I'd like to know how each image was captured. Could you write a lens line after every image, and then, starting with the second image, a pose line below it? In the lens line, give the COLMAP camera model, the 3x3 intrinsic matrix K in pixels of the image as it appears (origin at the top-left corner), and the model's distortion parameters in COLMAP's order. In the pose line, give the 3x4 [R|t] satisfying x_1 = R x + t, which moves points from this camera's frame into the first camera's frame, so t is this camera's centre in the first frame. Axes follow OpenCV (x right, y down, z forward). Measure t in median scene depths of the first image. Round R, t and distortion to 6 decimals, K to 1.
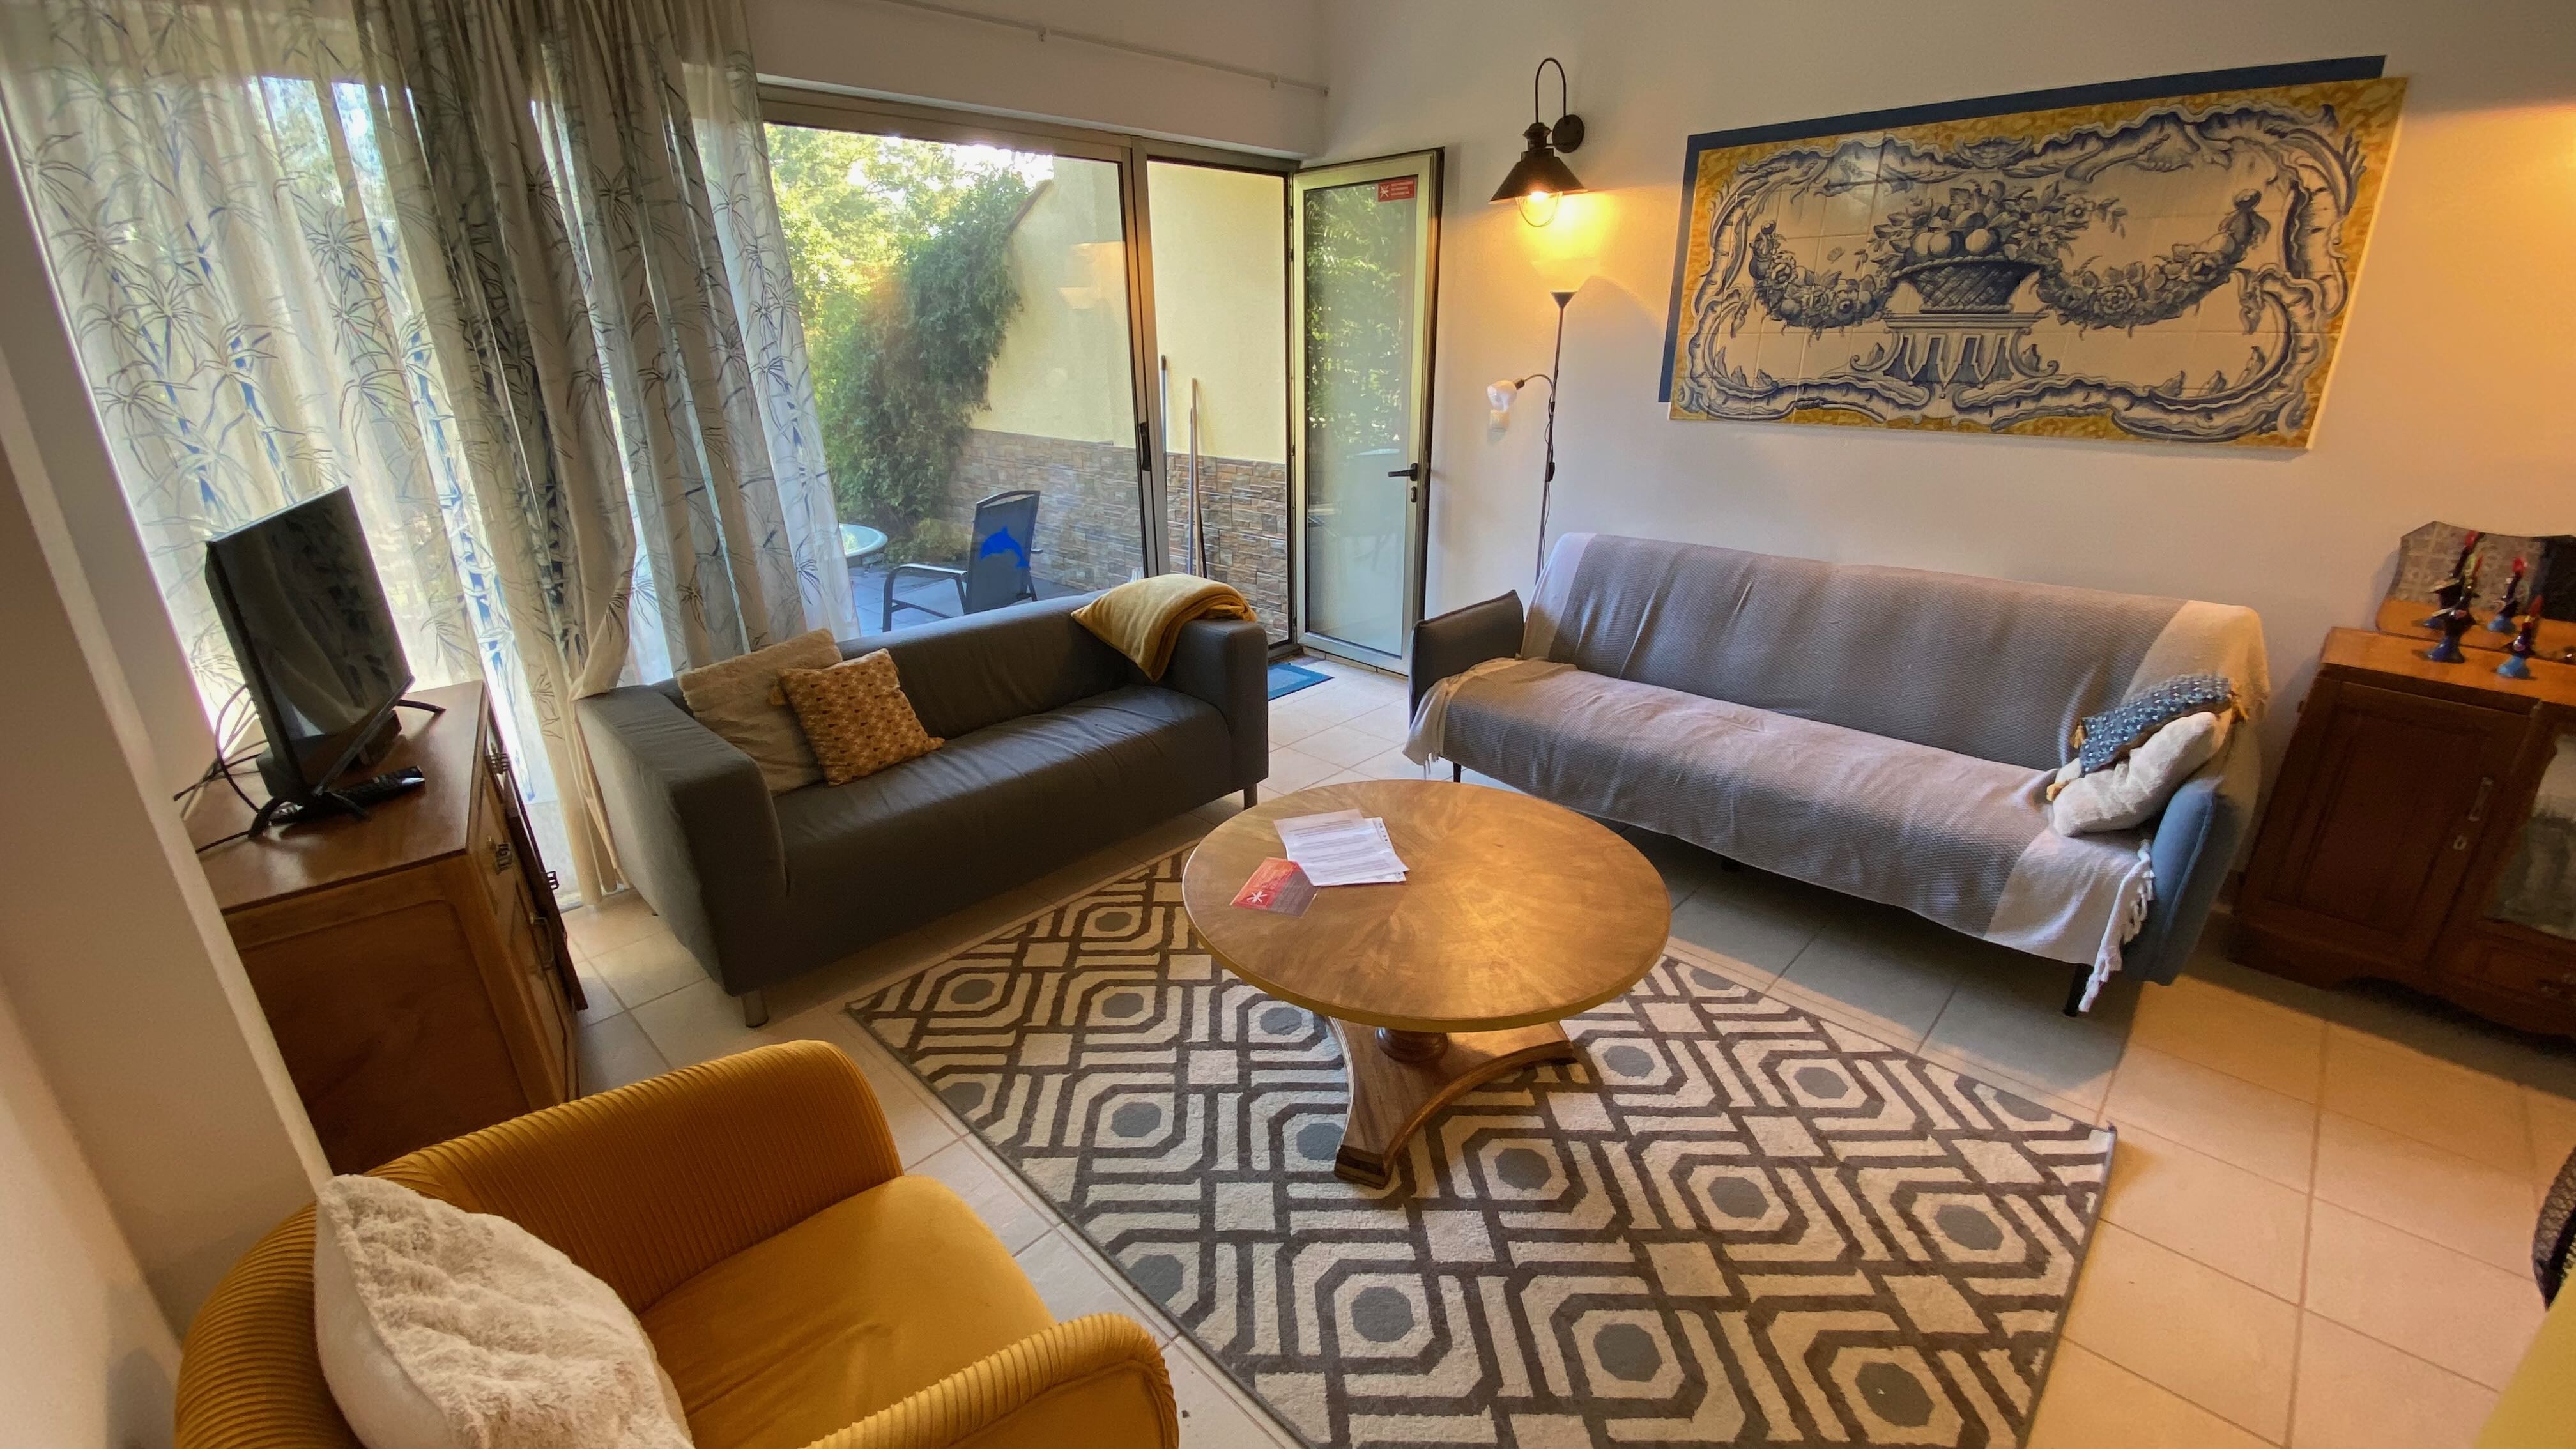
lens RADIAL K [[1053.2, 0, 1288.0], [0, 1053.2, 724.5], [0, 0, 1]] dist [0.017784, -0.022271]
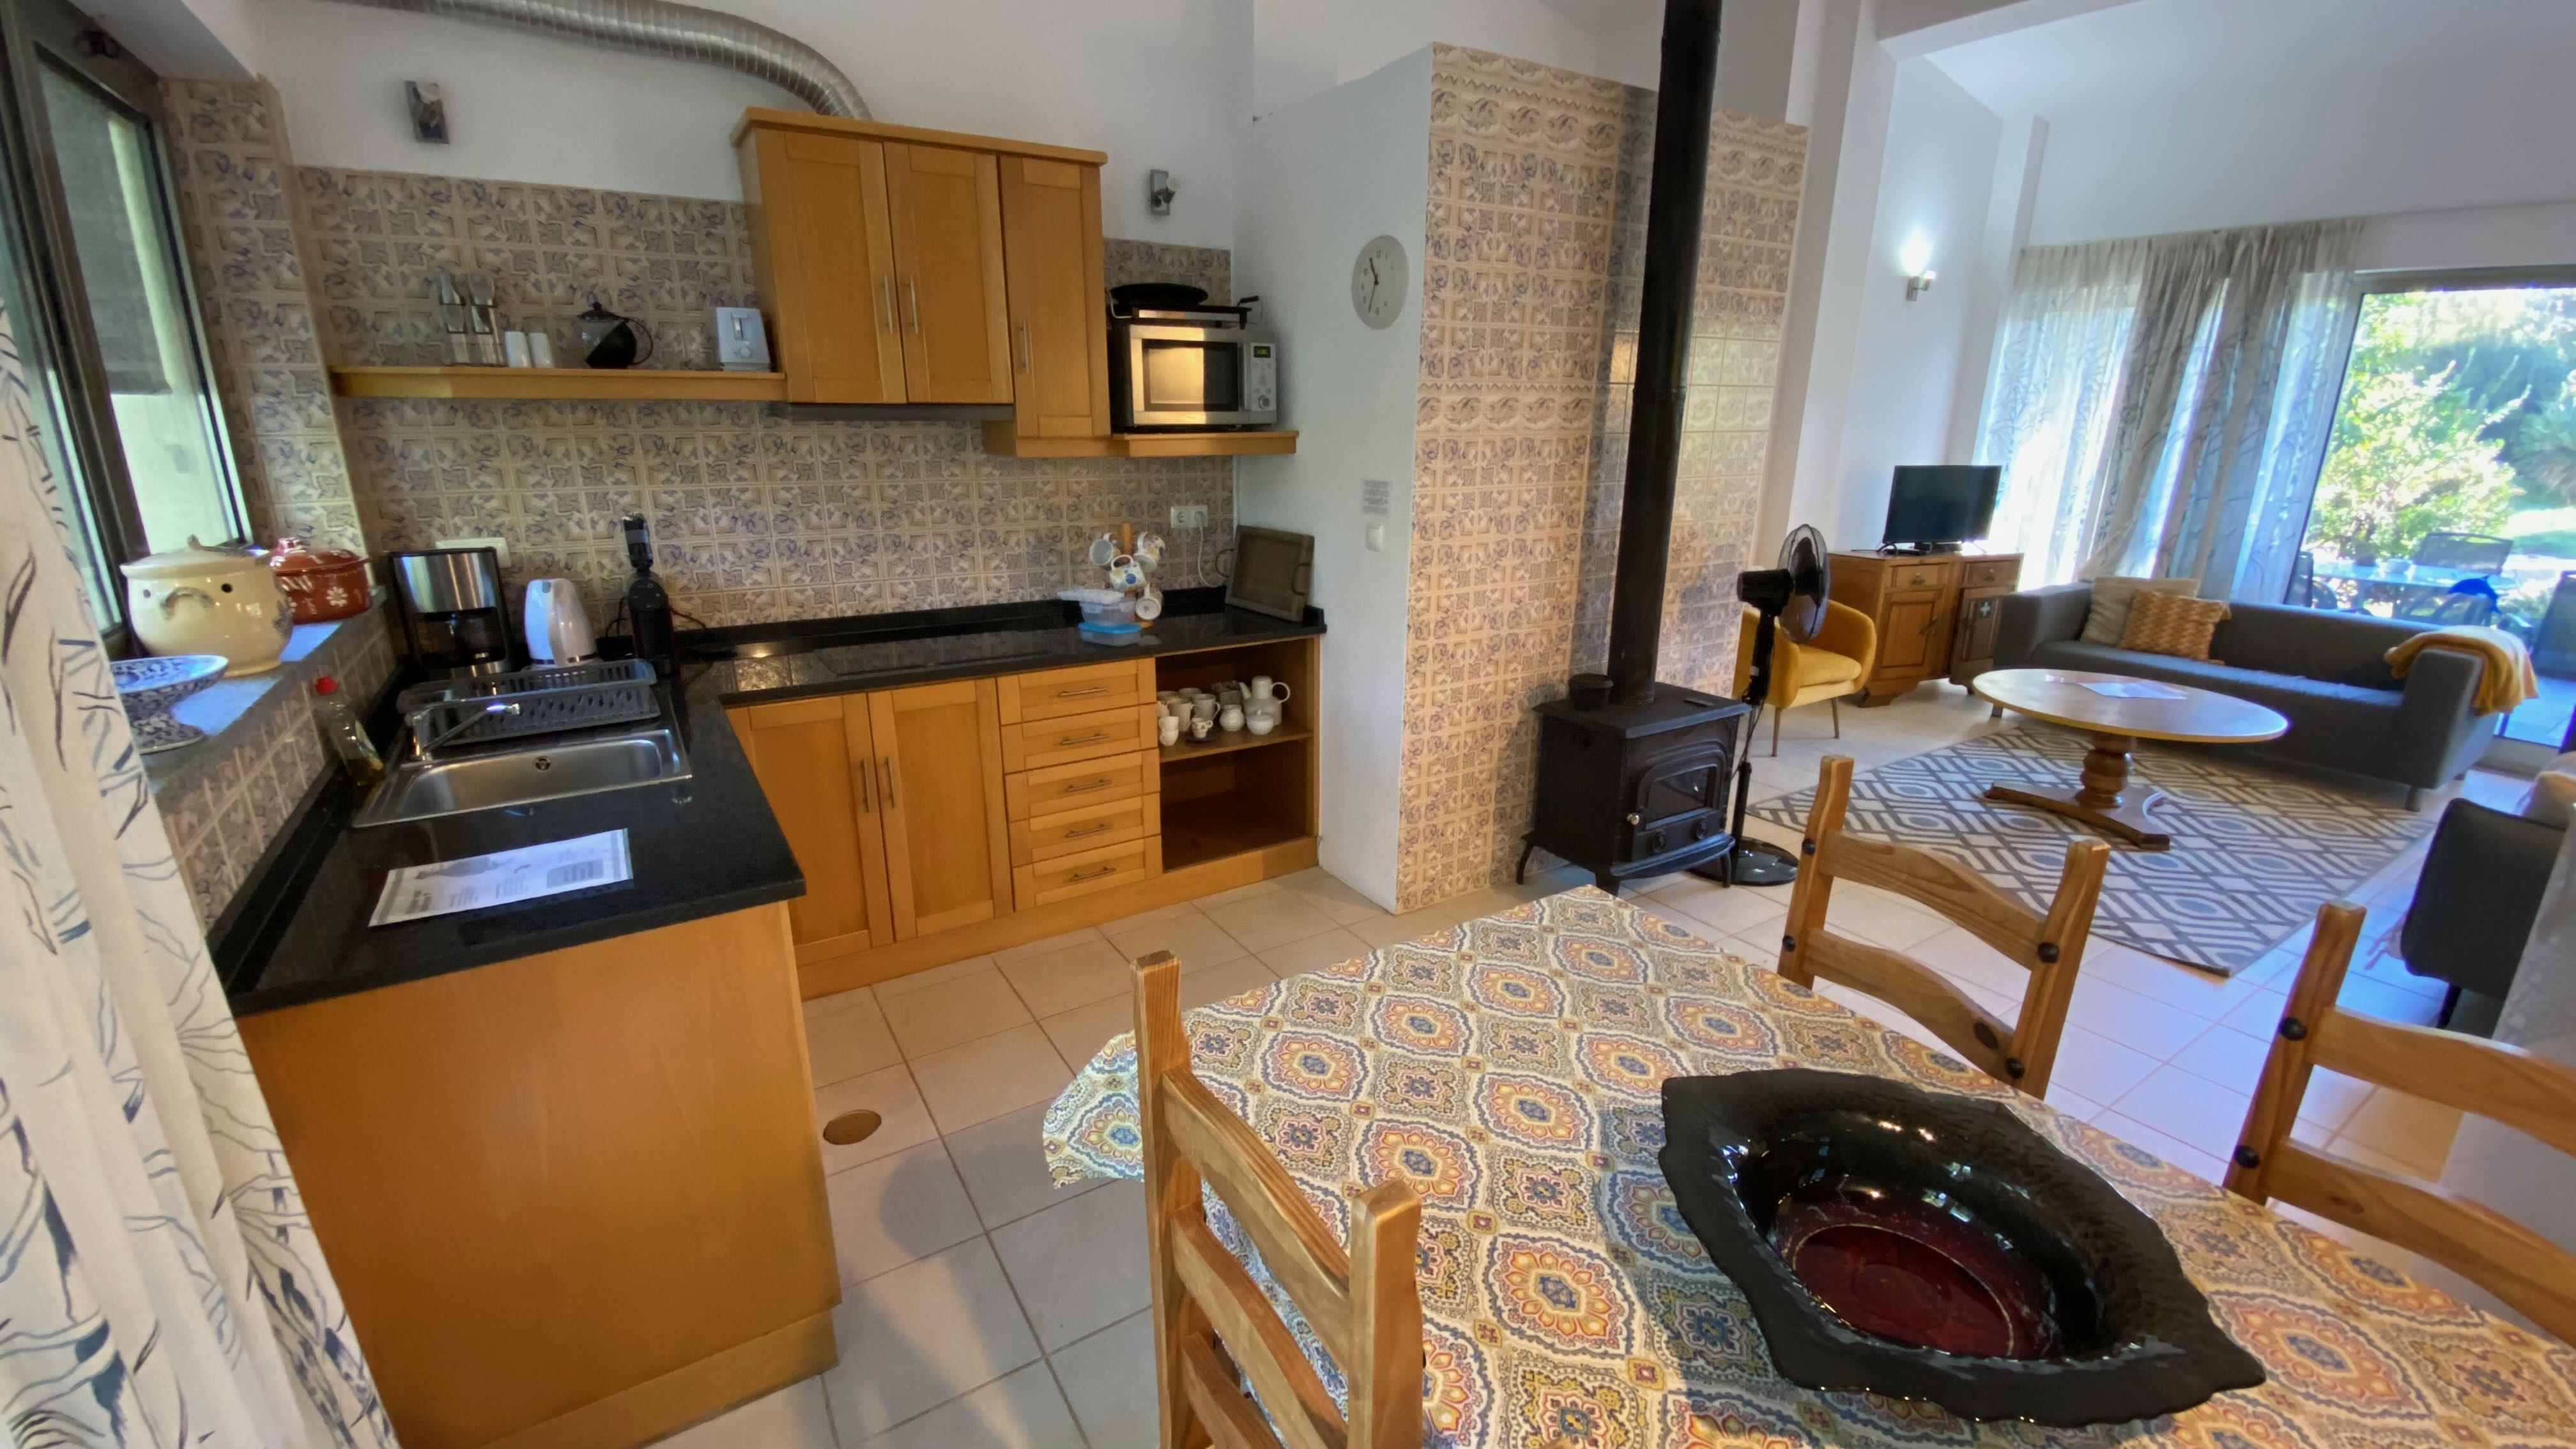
lens RADIAL K [[1053.2, 0, 1288.0], [0, 1053.2, 724.5], [0, 0, 1]] dist [0.017784, -0.022271]
pose [[-0.233455, 0.287627, -0.928854, 1.757952], [-0.332464, 0.874068, 0.354222, 0.004785], [0.913765, 0.391506, -0.108430, -0.112763]]
